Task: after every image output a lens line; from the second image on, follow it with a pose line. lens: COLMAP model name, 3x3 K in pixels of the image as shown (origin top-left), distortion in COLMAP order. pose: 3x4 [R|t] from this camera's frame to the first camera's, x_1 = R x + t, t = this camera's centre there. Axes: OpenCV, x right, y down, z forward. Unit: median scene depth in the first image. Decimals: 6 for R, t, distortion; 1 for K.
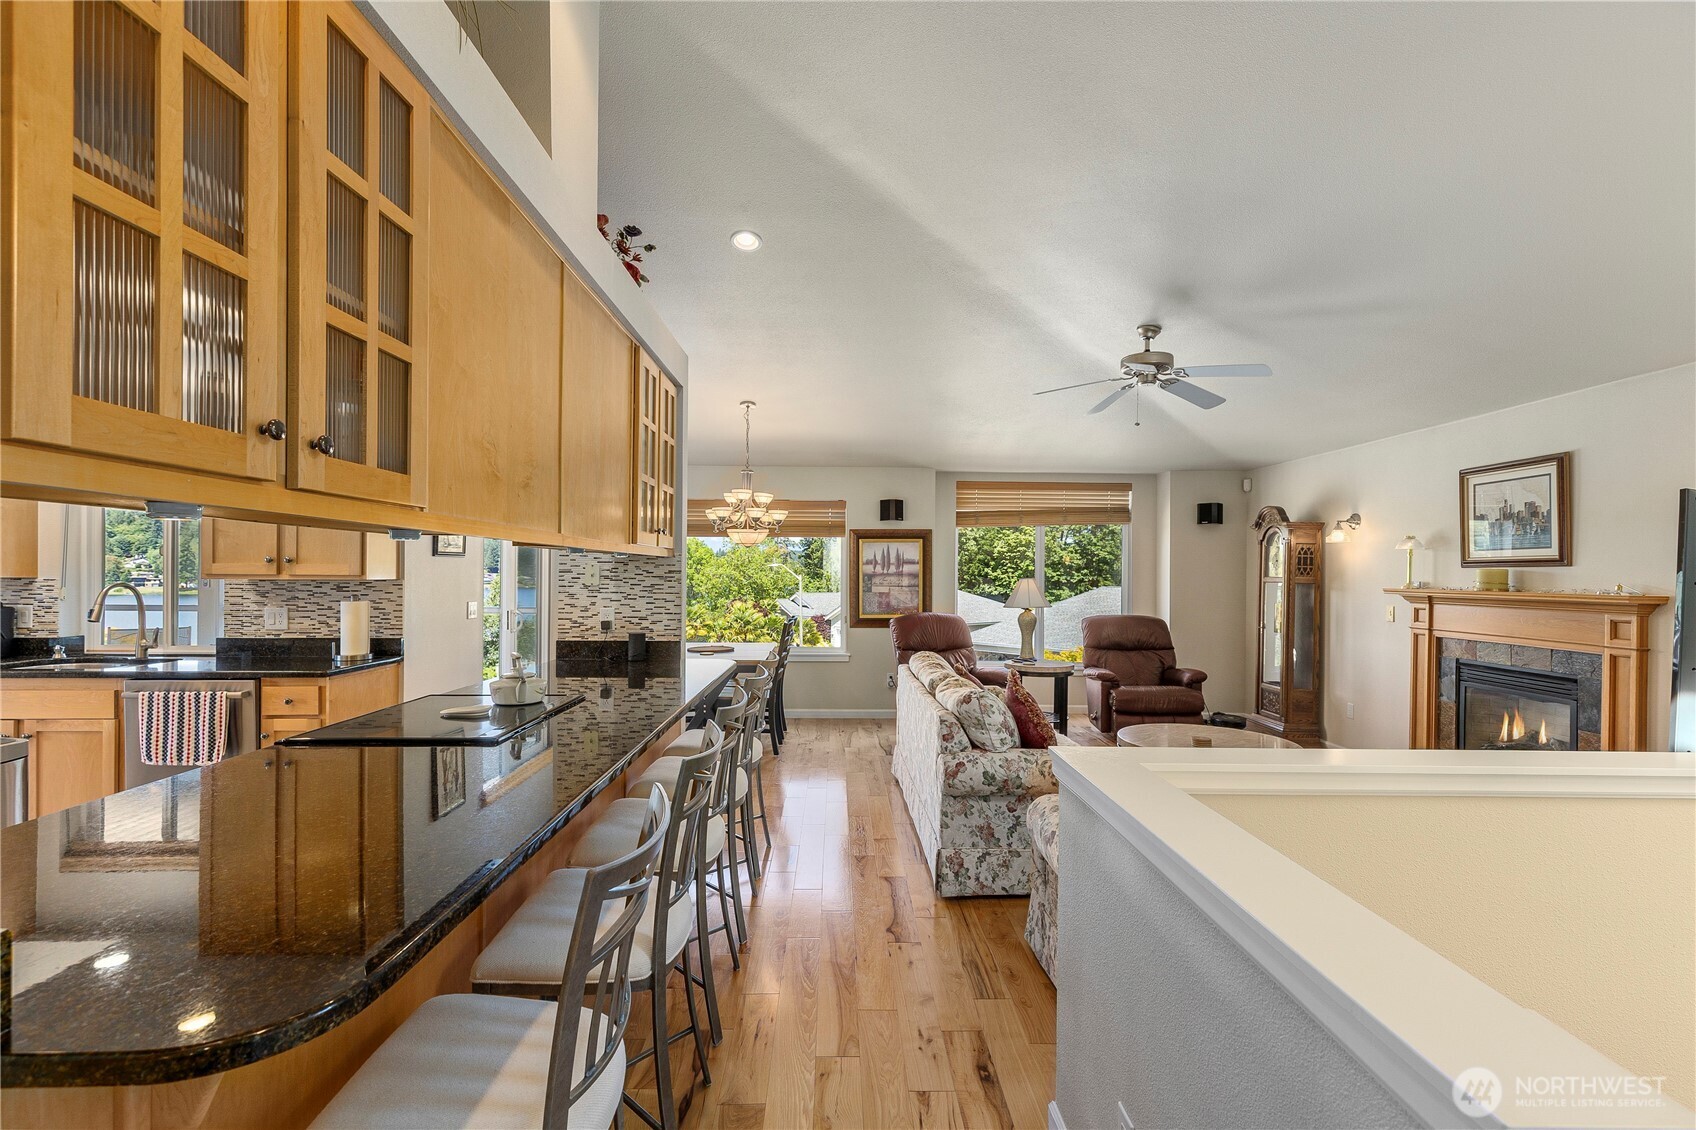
lens RADIAL K [[764.0, 0, 856.0], [0, 764.0, 567.4], [0, 0, 1]] dist [0.009859, -0.002714]
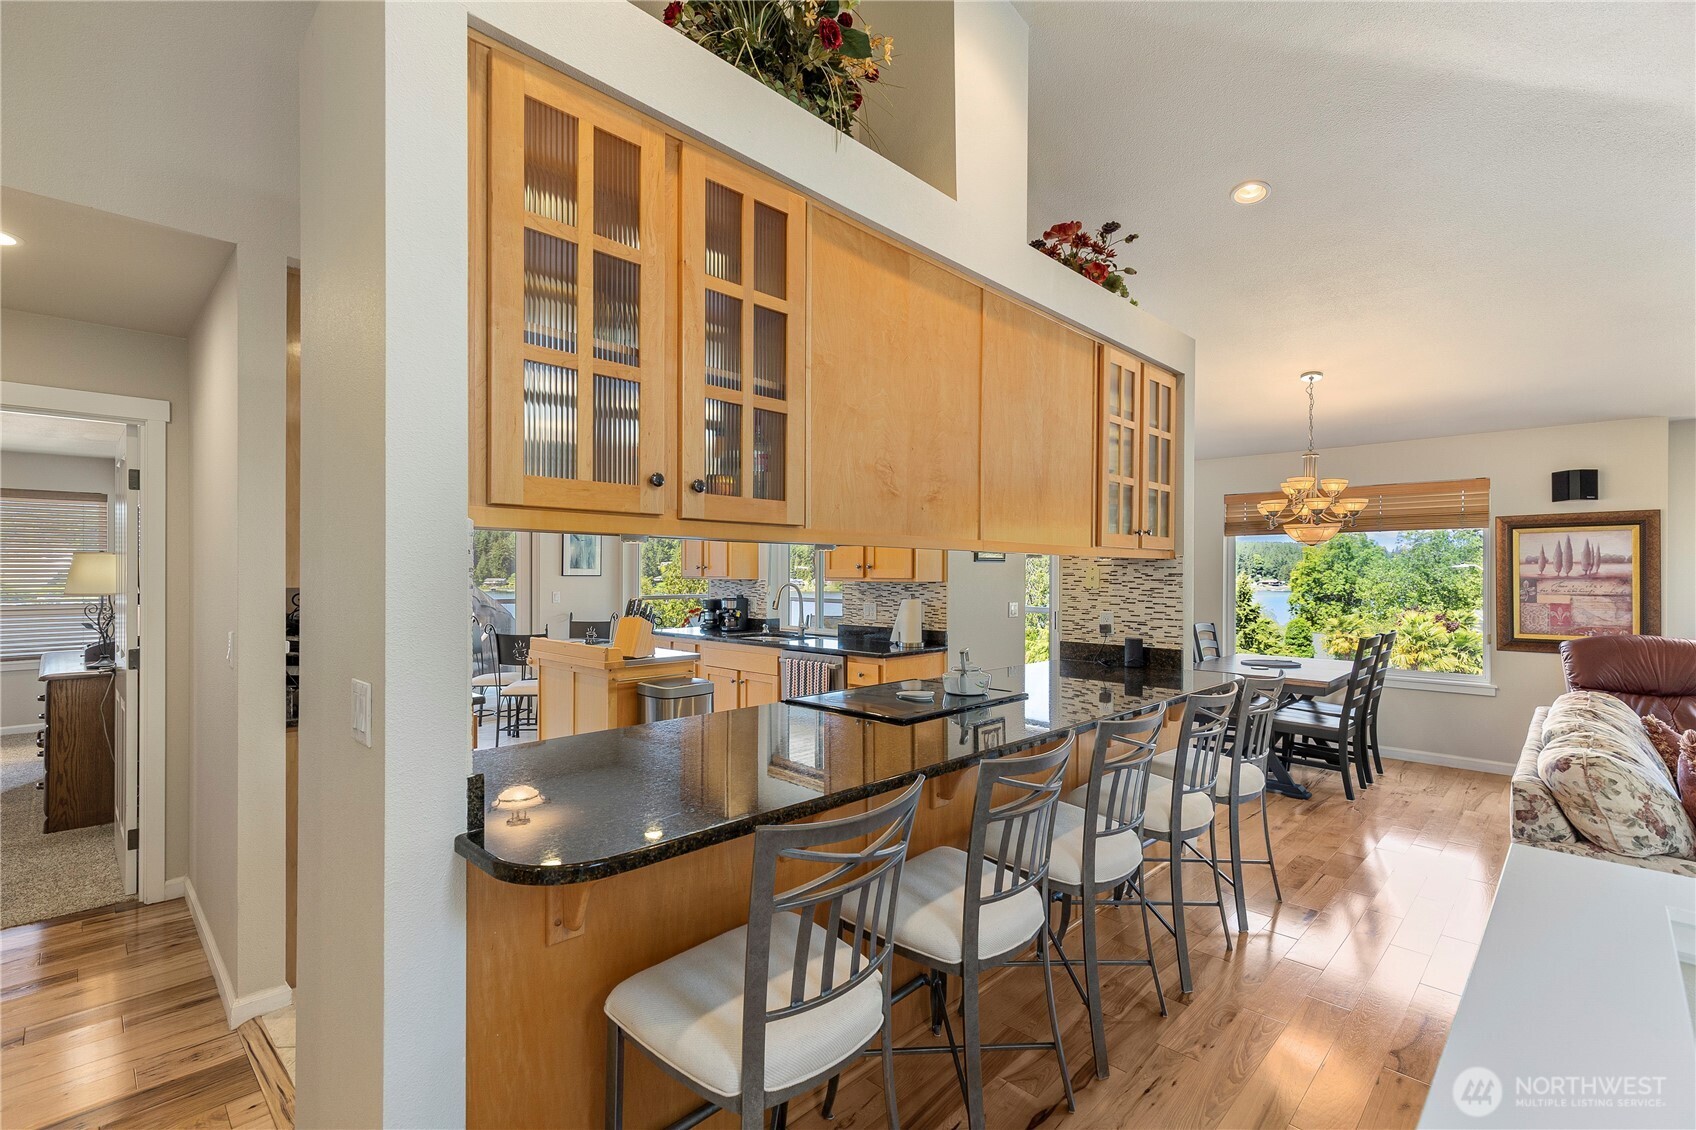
lens RADIAL K [[764.0, 0, 850.5], [0, 764.0, 568.0], [0, 0, 1]] dist [0.009859, -0.002714]
pose [[0.700213, -0.008330, -0.713885, 0.139729], [0.006214, 0.999965, -0.005572, -0.000025], [0.713907, -0.000534, 0.700241, 0.061488]]
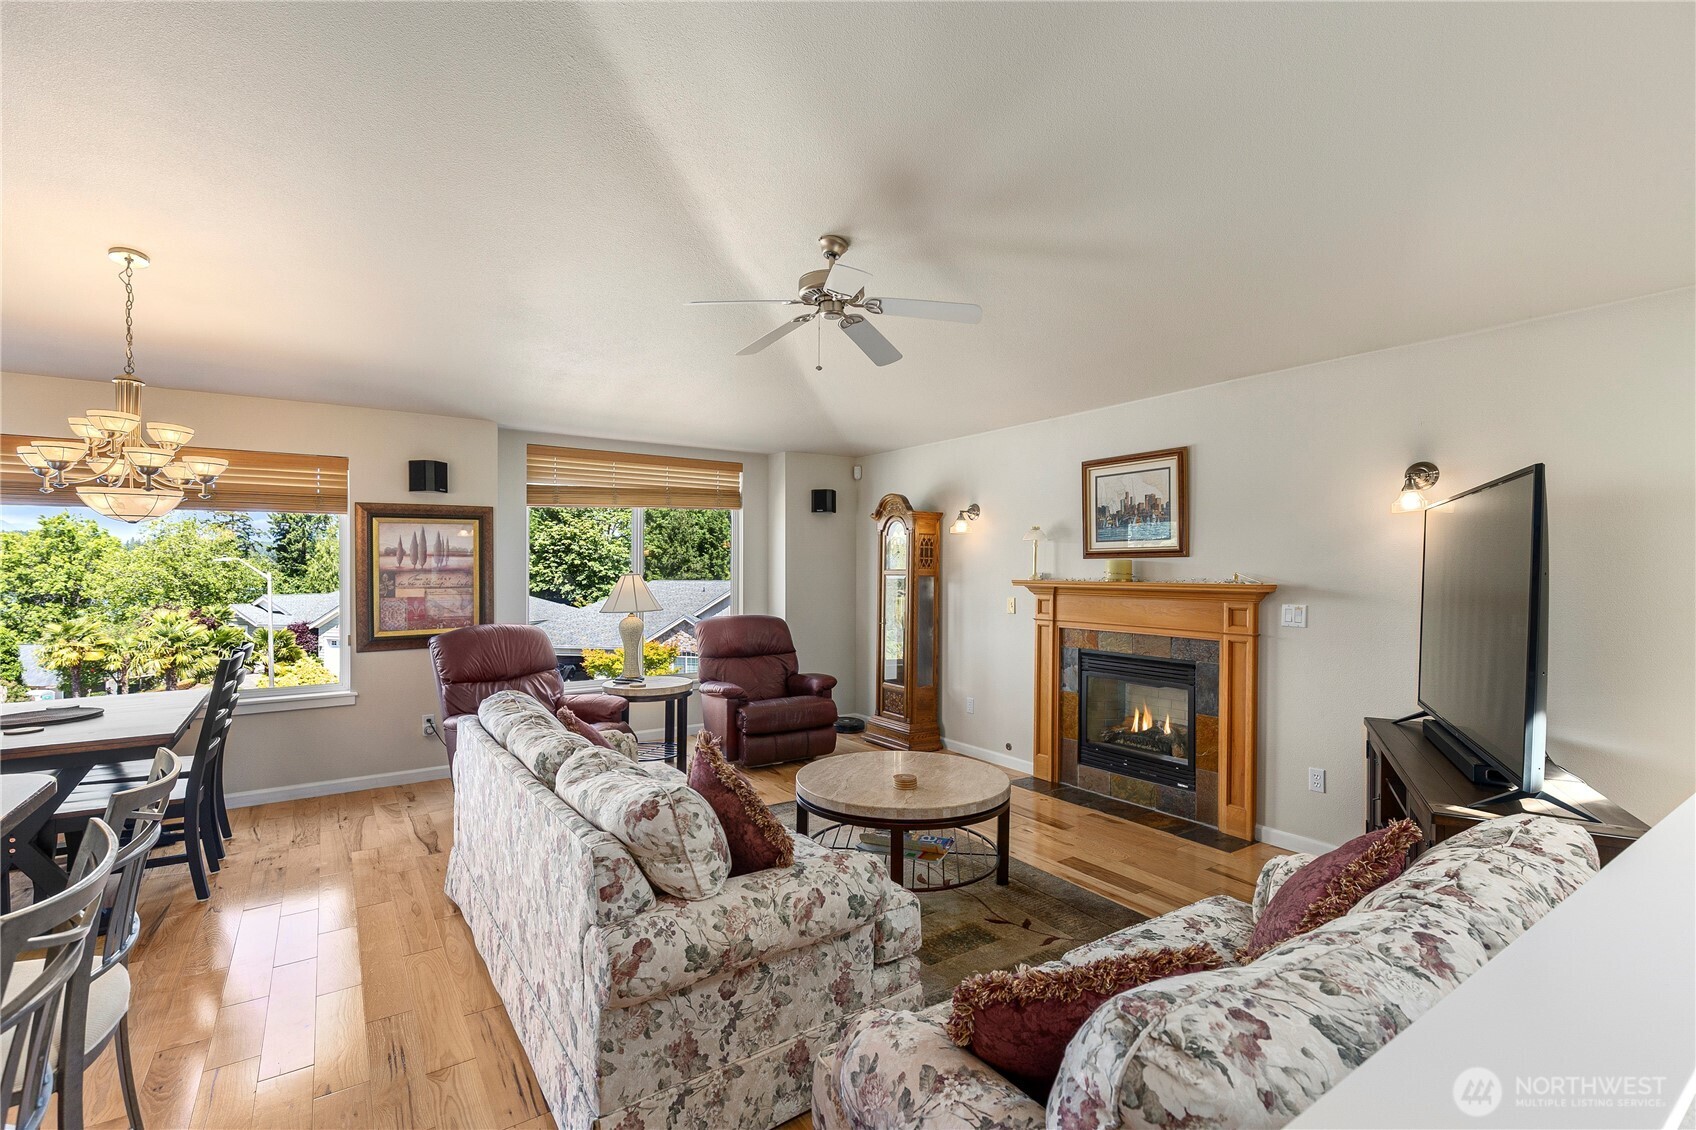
lens RADIAL K [[764.0, 0, 854.0], [0, 764.0, 568.0], [0, 0, 1]] dist [0.009859, -0.002714]
pose [[0.838115, -0.007682, 0.545440, -0.014747], [0.002926, 0.999950, 0.009588, 0.002378], [-0.545486, -0.006440, 0.838095, 0.358197]]
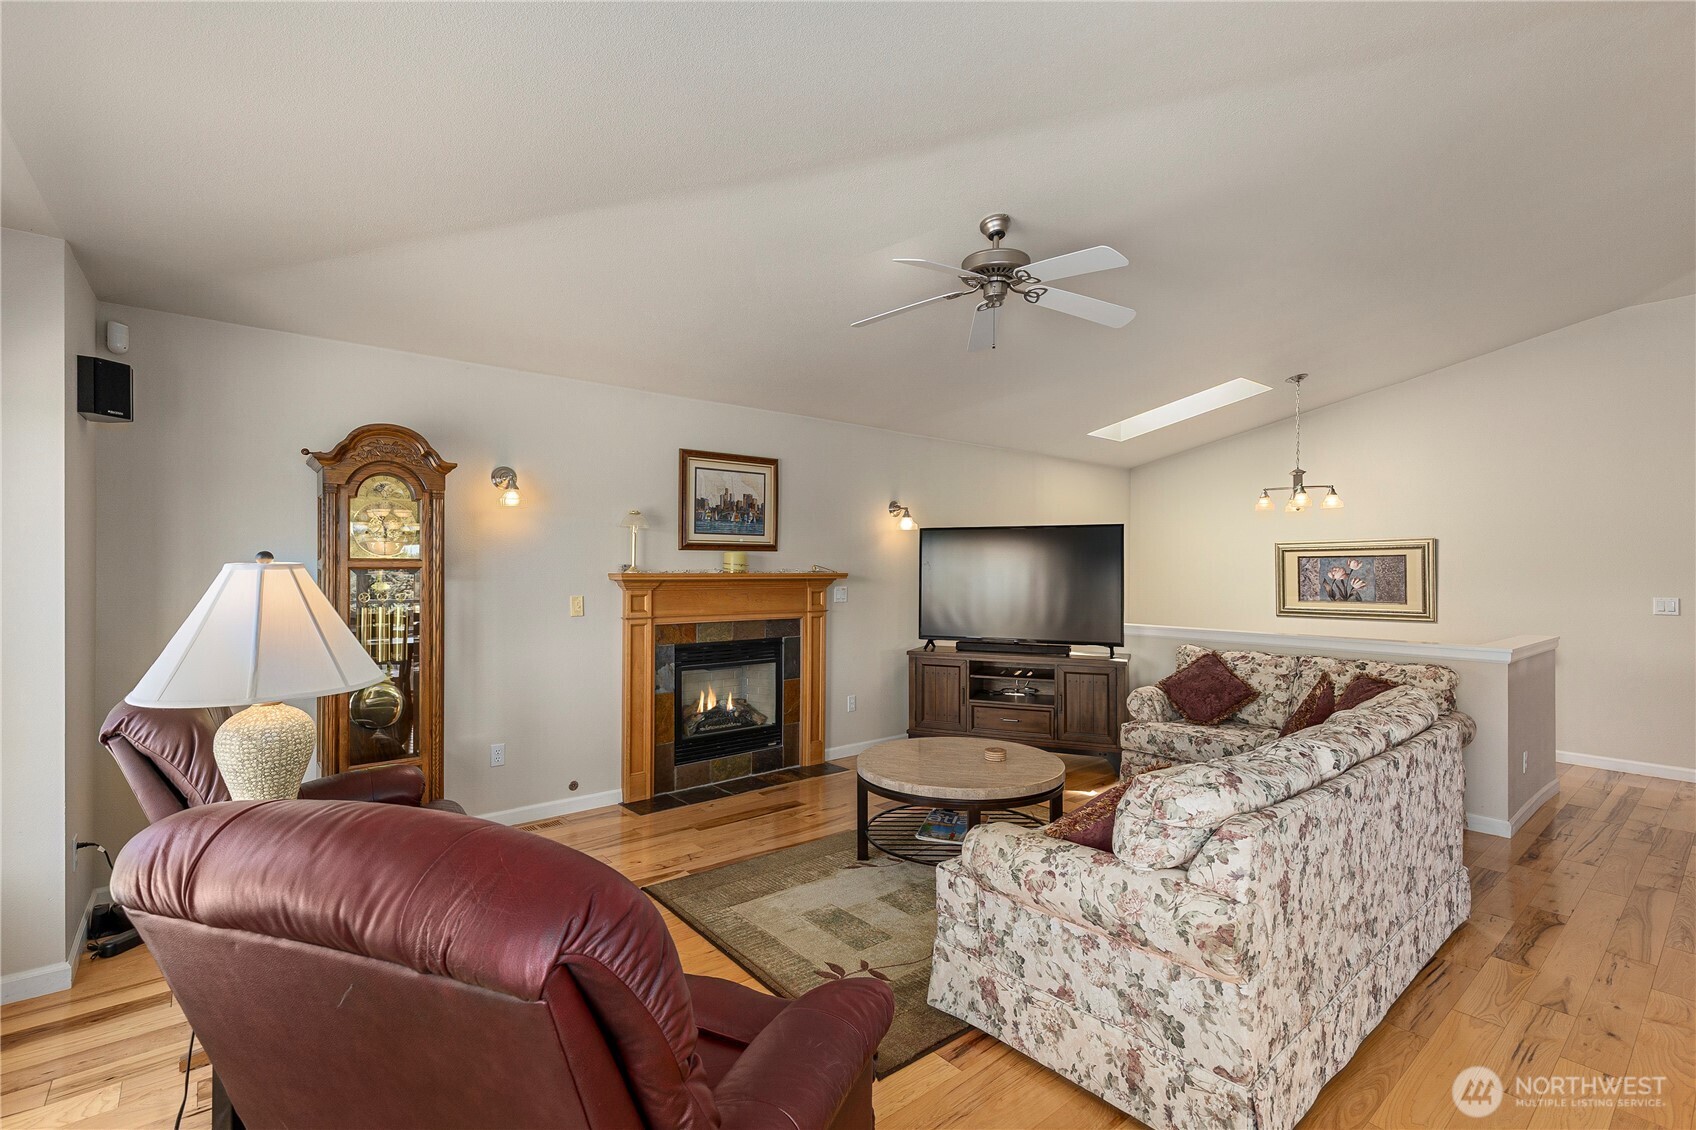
lens RADIAL K [[764.0, 0, 842.2], [0, 764.0, 569.6], [0, 0, 1]] dist [0.009859, -0.002714]
pose [[-0.620432, -0.010543, 0.784190, -0.106547], [-0.011339, 0.999926, 0.004473, 0.020518], [-0.784179, -0.006116, -0.620505, 1.602294]]
